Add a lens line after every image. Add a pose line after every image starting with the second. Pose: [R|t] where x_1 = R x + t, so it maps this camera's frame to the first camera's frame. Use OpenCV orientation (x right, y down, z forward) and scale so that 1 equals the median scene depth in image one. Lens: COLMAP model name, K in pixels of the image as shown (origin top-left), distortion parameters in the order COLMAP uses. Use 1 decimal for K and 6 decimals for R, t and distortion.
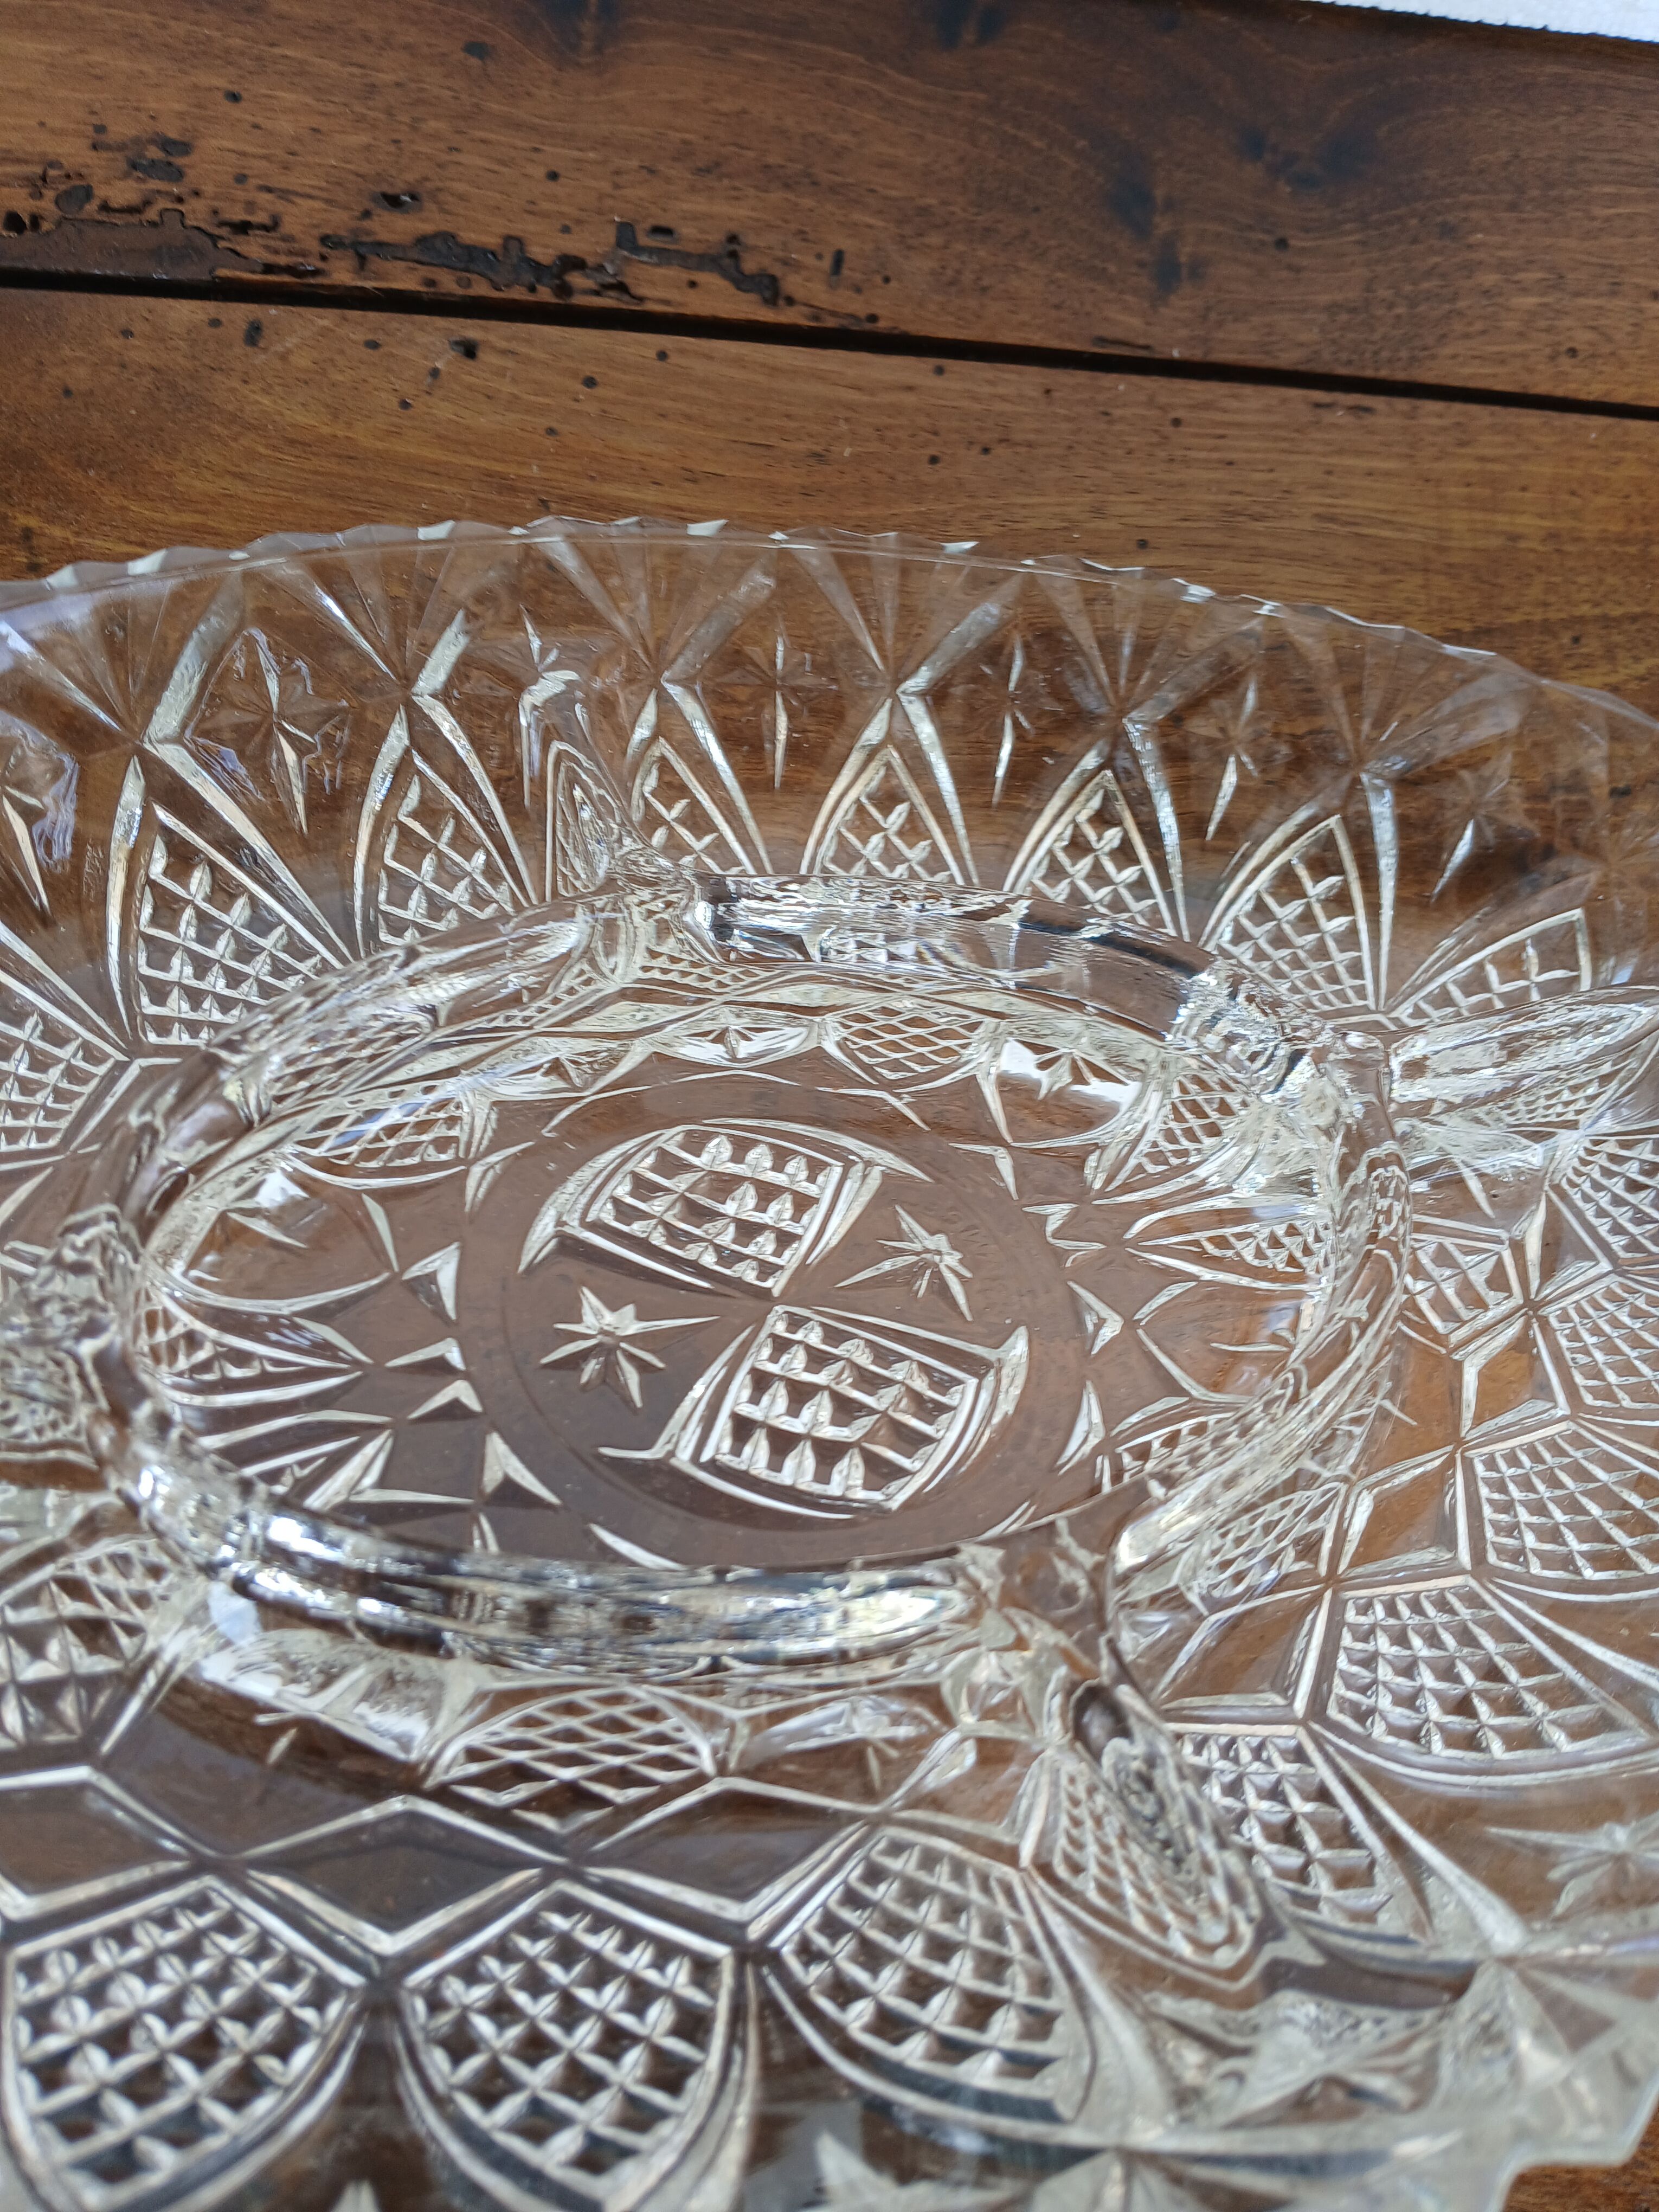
lens RADIAL K [[1818.9, 0, 855.7], [0, 1818.9, 1104.4], [0, 0, 1]] dist [0.126278, -0.306686]
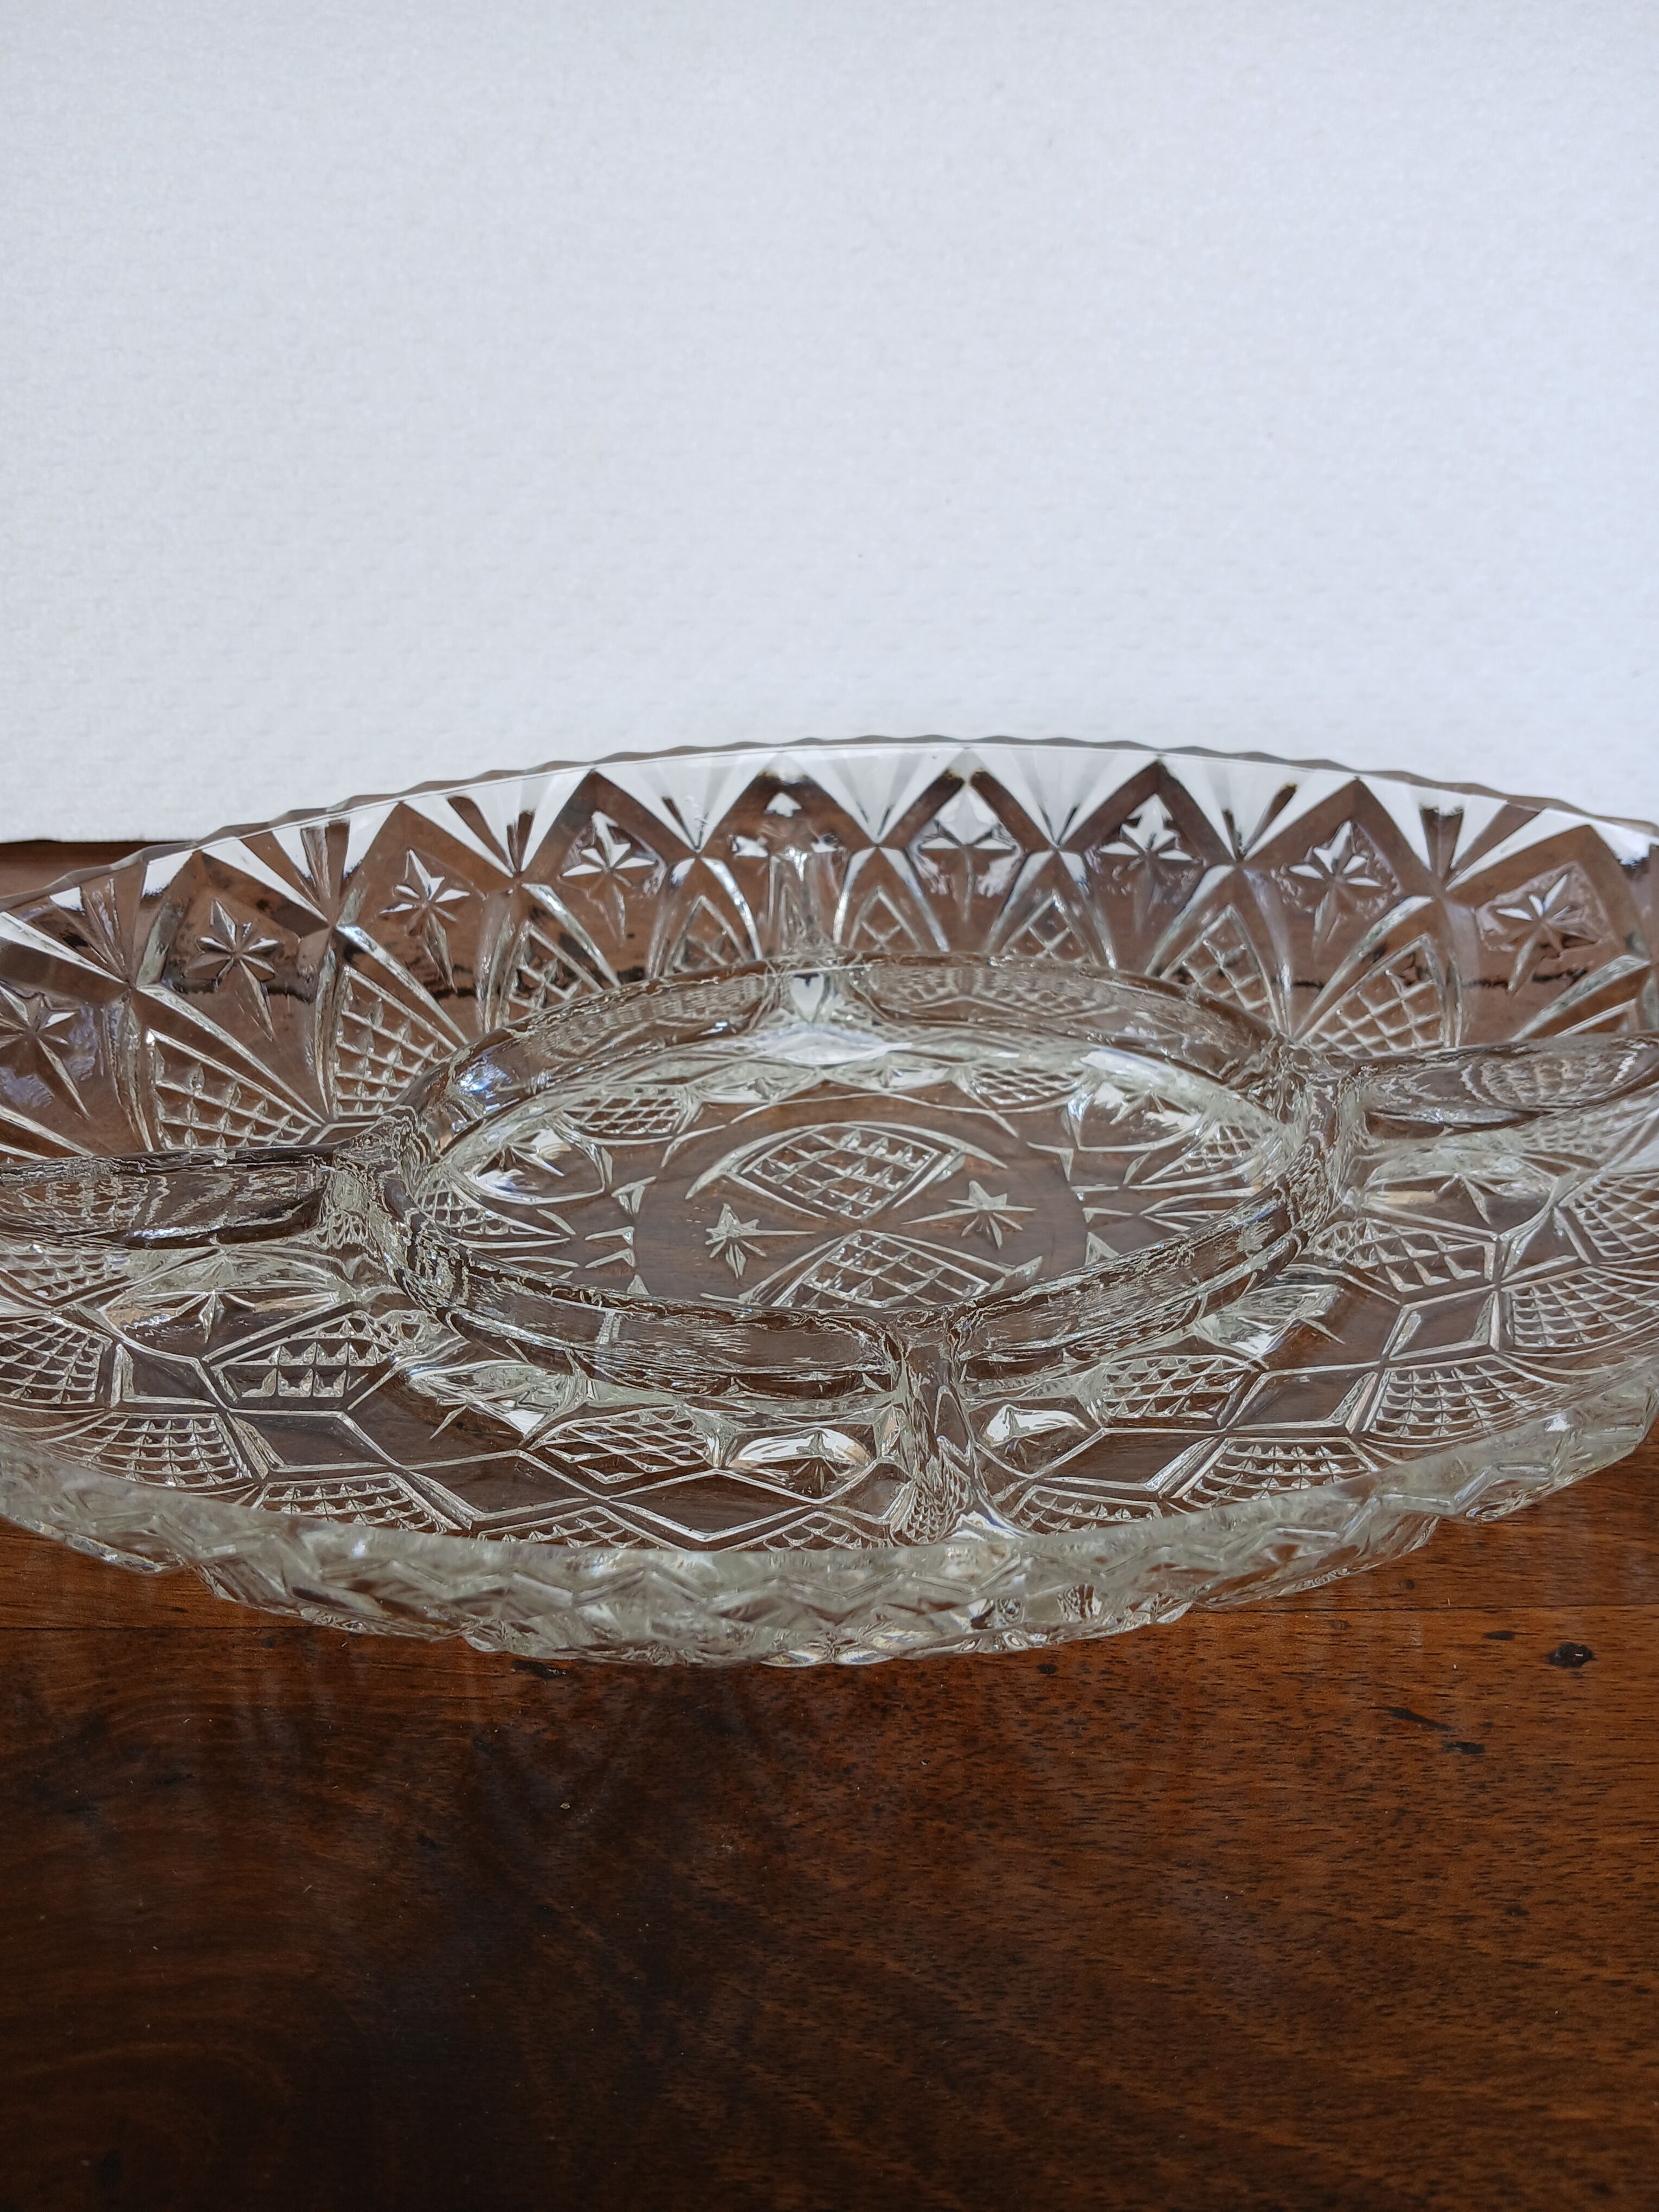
lens RADIAL K [[1859.0, 0, 829.5], [0, 1859.0, 1106.0], [0, 0, 1]] dist [0.068517, -0.110160]
pose [[0.935083, -0.001346, -0.354426, 0.451342], [-0.069634, 0.979805, -0.187438, 0.293595], [0.347520, 0.199951, 0.916106, -0.334304]]
